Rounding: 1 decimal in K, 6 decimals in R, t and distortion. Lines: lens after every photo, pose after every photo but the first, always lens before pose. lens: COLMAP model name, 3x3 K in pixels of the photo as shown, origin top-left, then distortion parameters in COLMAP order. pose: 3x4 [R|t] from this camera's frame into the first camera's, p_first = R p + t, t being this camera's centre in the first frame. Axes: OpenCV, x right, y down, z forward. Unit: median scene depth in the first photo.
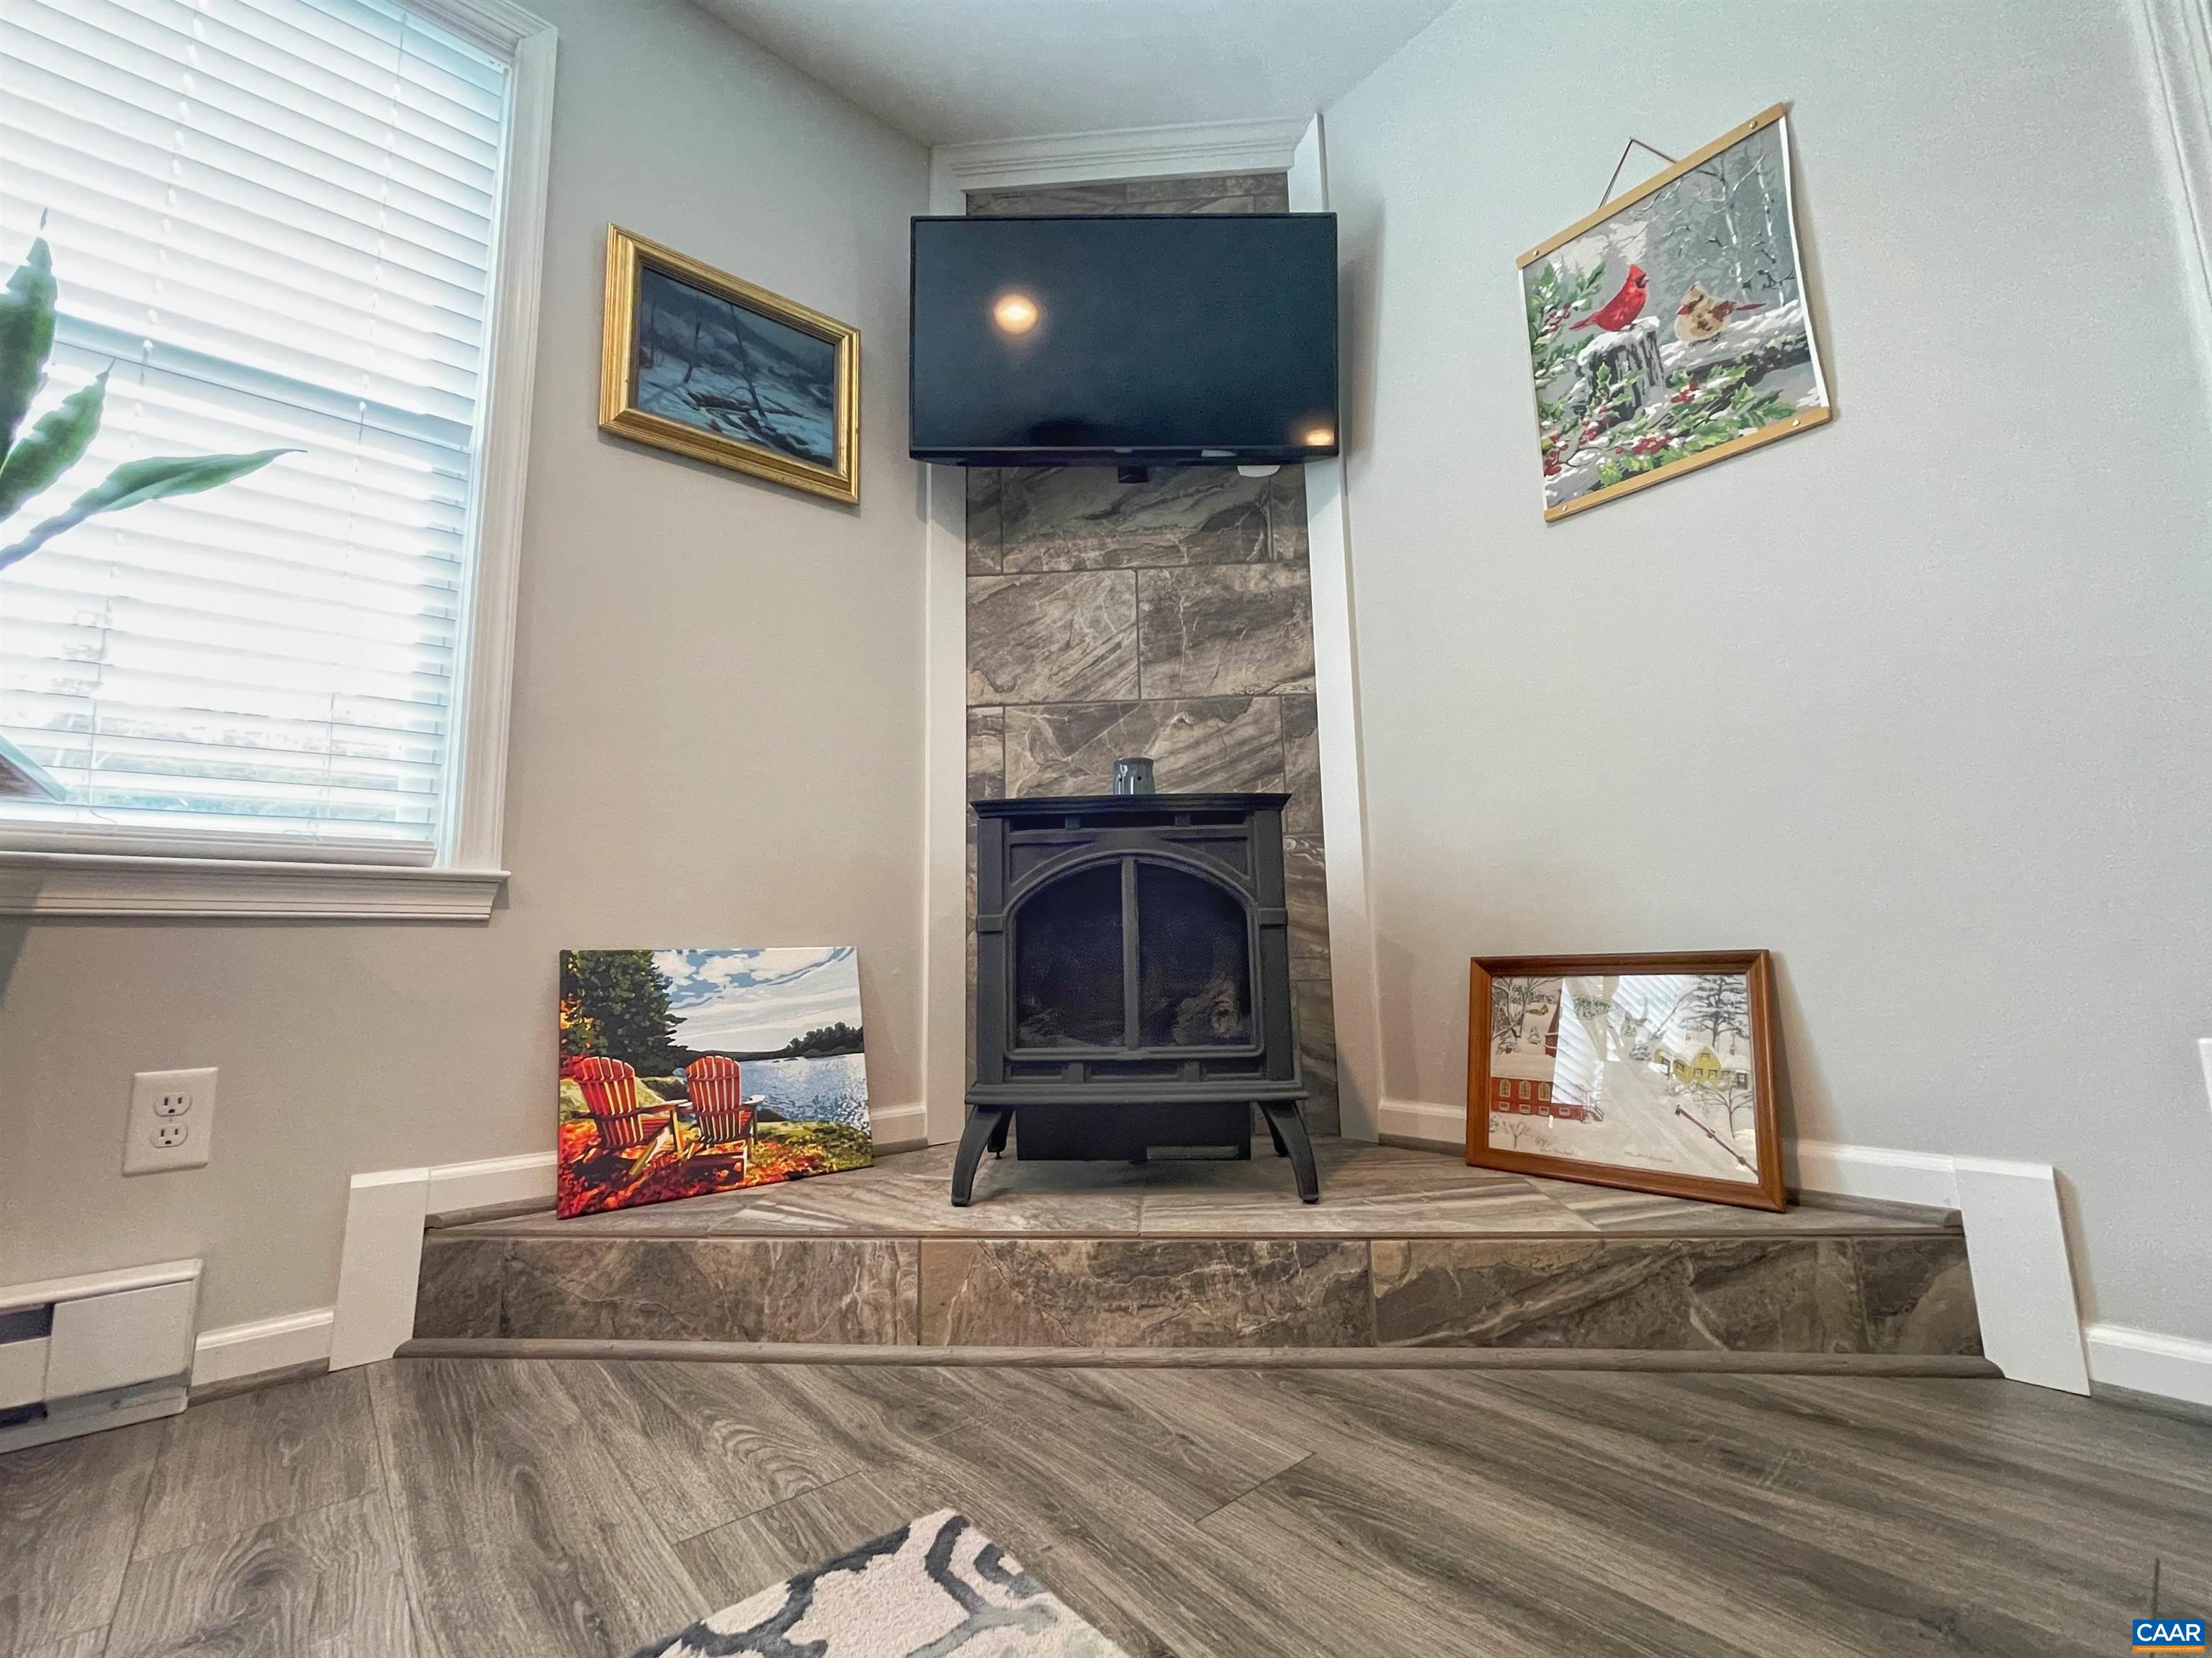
lens RADIAL K [[939.6, 0, 1102.6], [0, 939.6, 818.6], [0, 0, 1]] dist [-0.002253, -0.000015]
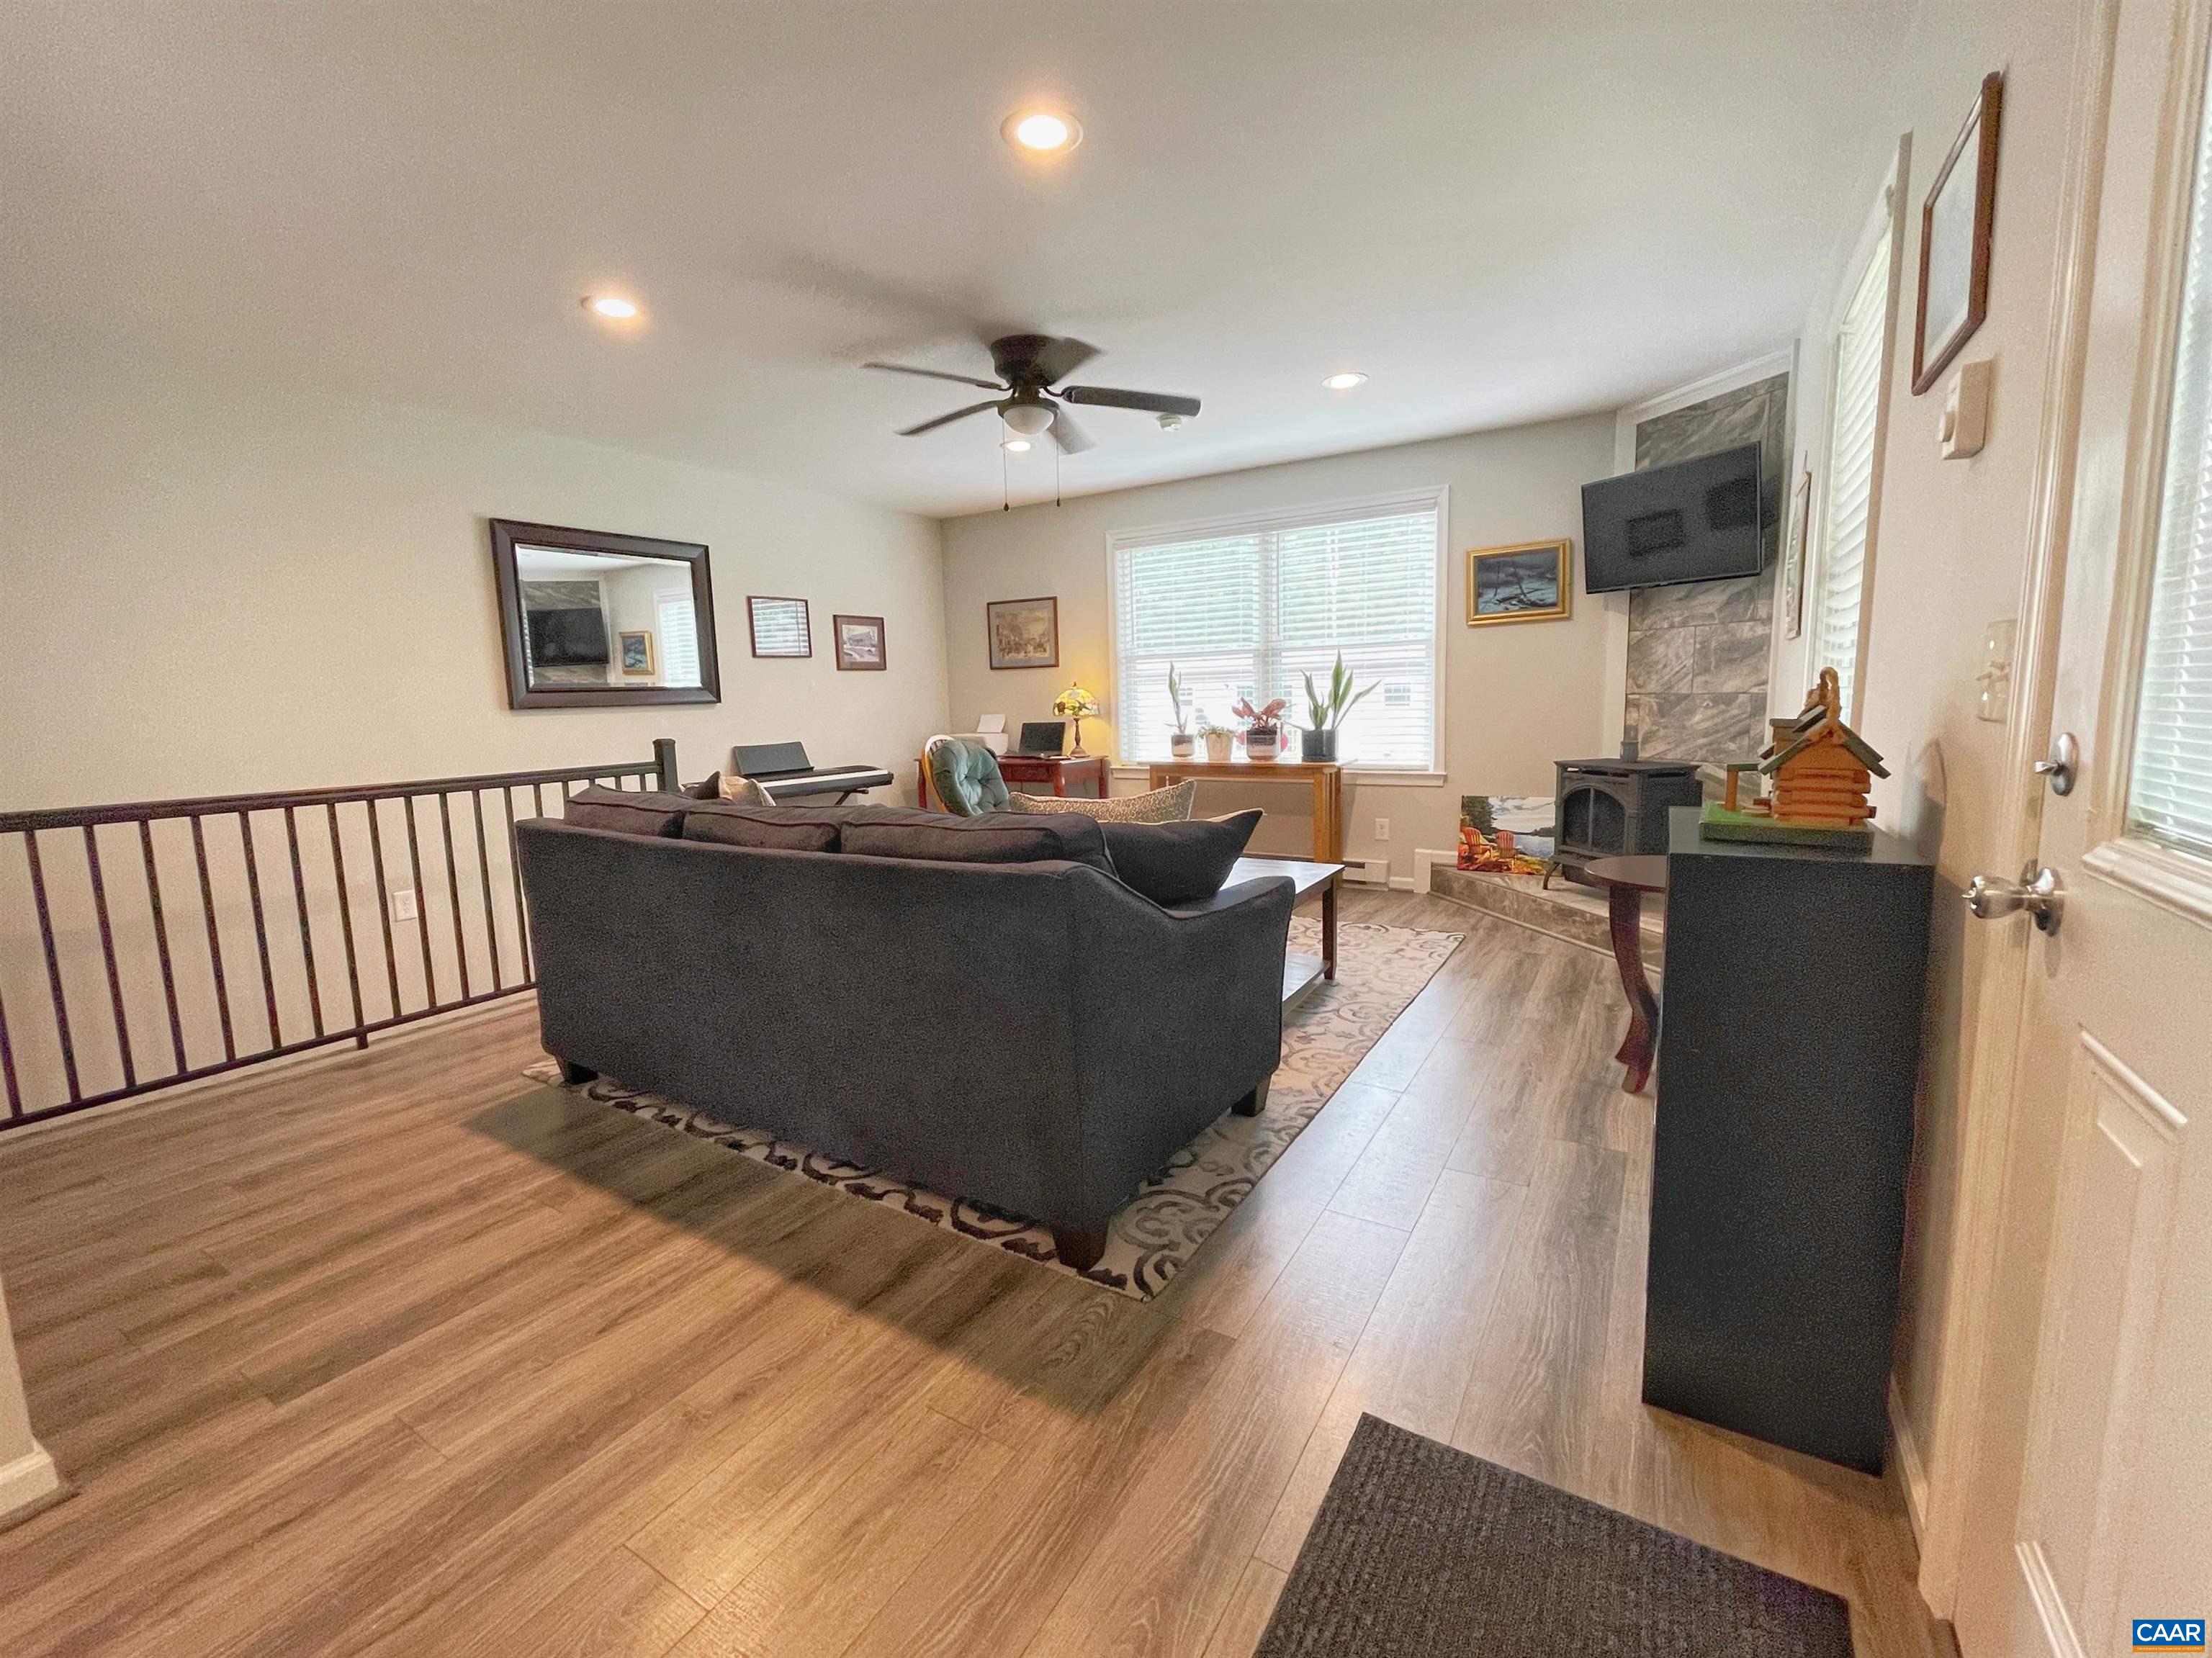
lens RADIAL K [[939.6, 0, 1102.6], [0, 939.6, 818.6], [0, 0, 1]] dist [-0.002253, -0.000015]
pose [[0.310622, 0.135727, -0.940793, 1.983585], [0.164824, 0.967068, 0.193938, -0.580468], [0.936134, -0.215306, 0.278021, -1.050018]]
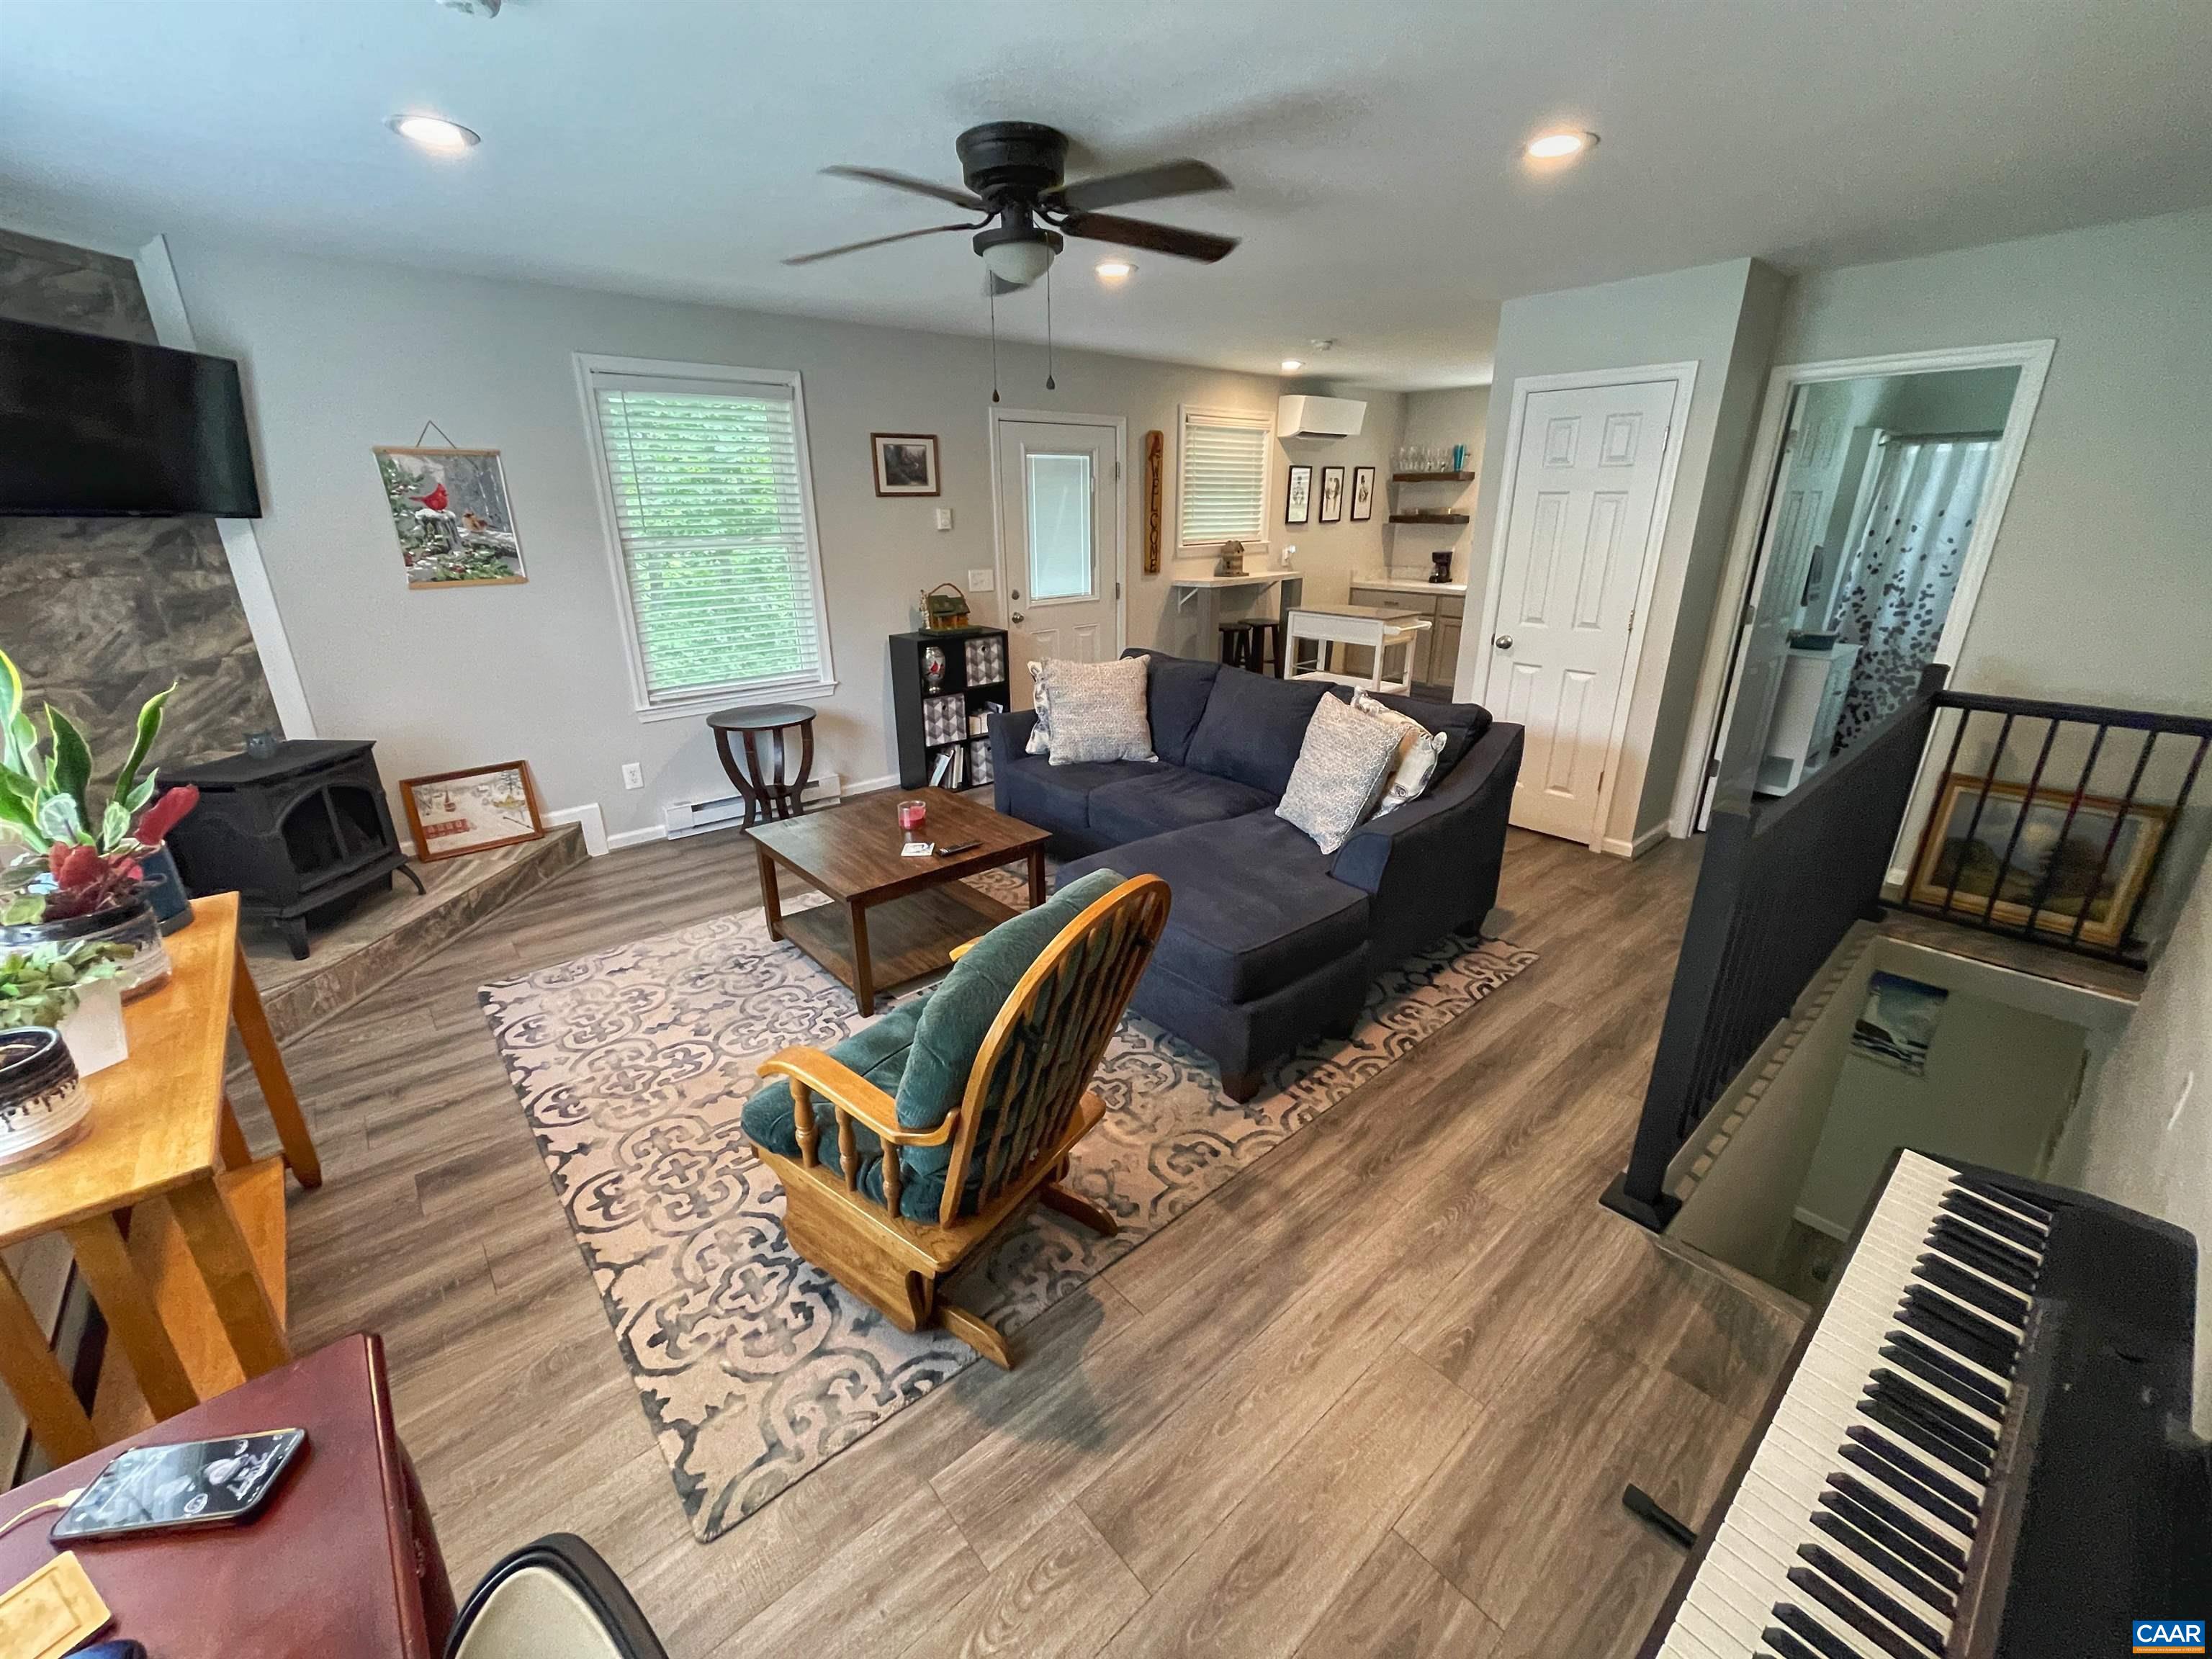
lens RADIAL K [[889.8, 0, 1099.2], [0, 889.8, 821.3], [0, 0, 1]] dist [-0.003271, 0.000071]
pose [[-0.012706, -0.317682, 0.948112, -1.737181], [-0.147195, 0.938453, 0.312473, -0.696539], [-0.989026, -0.135587, -0.058685, -0.585816]]
